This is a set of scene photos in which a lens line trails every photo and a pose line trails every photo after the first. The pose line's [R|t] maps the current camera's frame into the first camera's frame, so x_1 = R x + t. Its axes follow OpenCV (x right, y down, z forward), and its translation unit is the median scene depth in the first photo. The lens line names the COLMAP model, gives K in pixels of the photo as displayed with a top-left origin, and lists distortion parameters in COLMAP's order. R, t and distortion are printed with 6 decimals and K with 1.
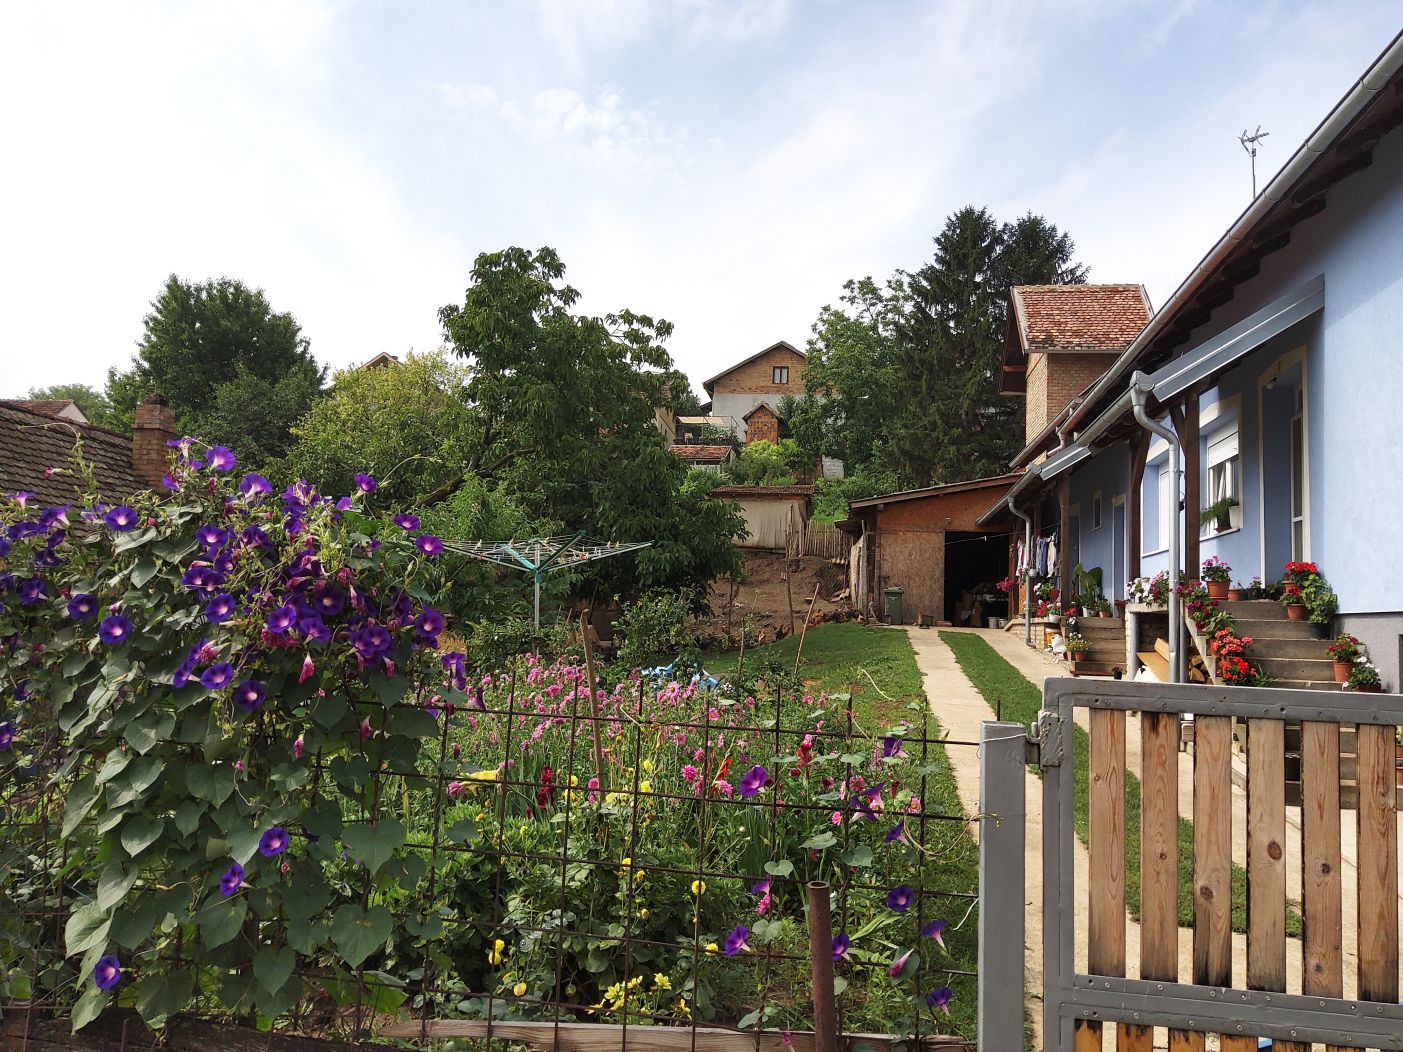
lens RADIAL K [[1053.4, 0, 687.3], [0, 1053.4, 533.7], [0, 0, 1]] dist [0.051643, -0.086393]
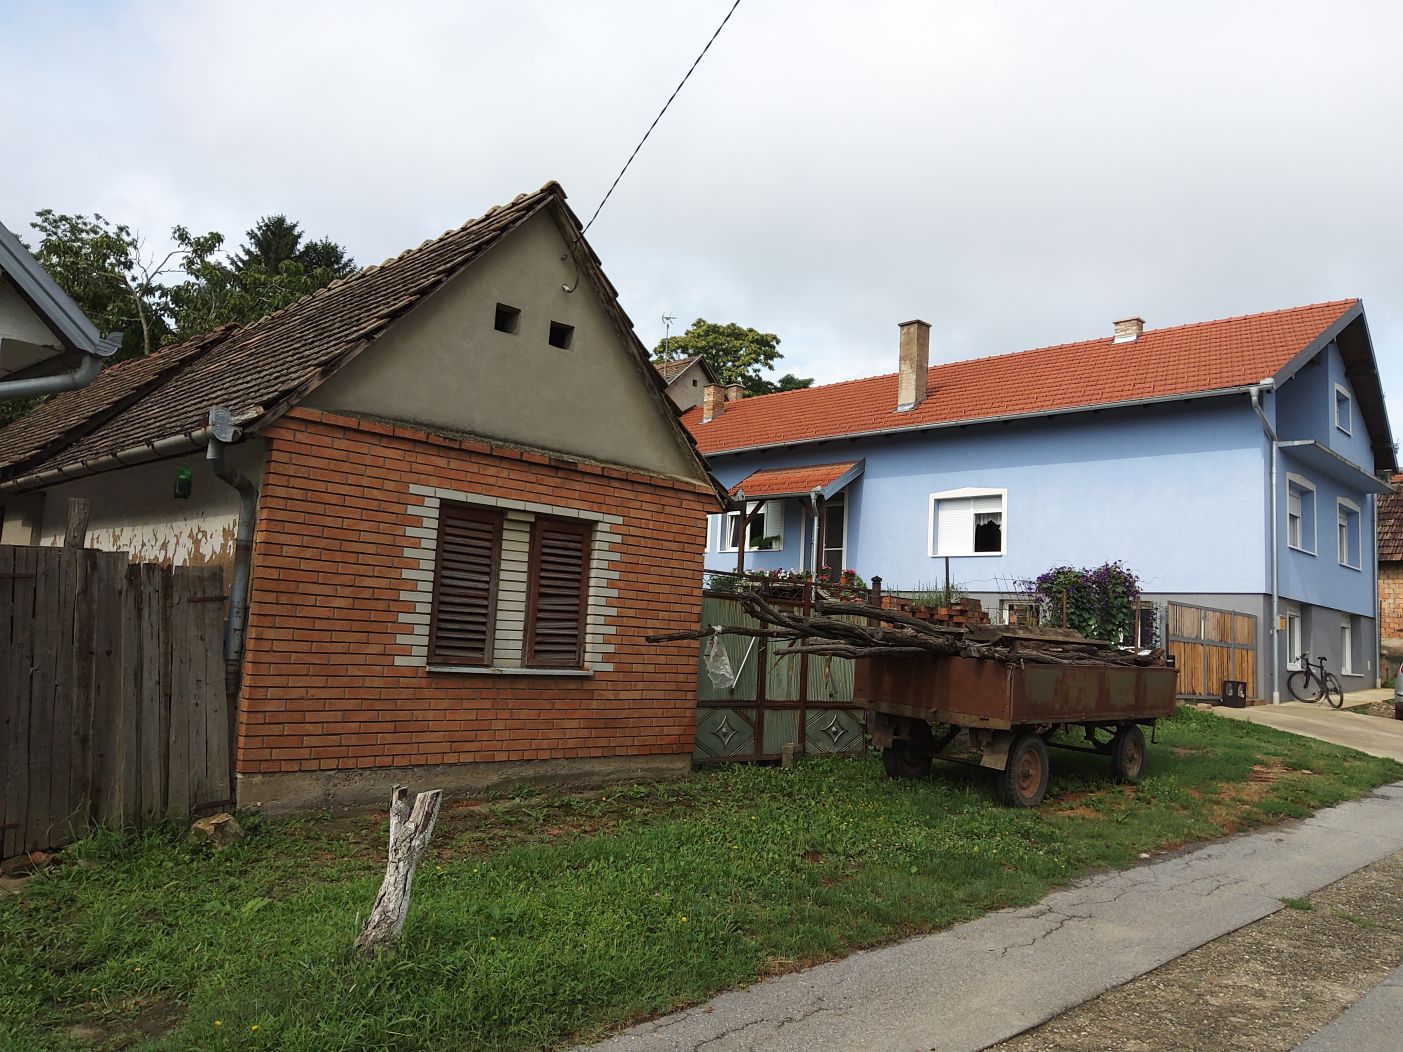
lens RADIAL K [[1055.7, 0, 701.5], [0, 1055.7, 526.0], [0, 0, 1]] dist [0.150840, -0.293788]
pose [[0.575295, 0.088093, 0.813188, -0.376437], [-0.103883, 0.994002, -0.034187, 0.010027], [-0.811322, -0.064809, 0.580996, -0.037940]]
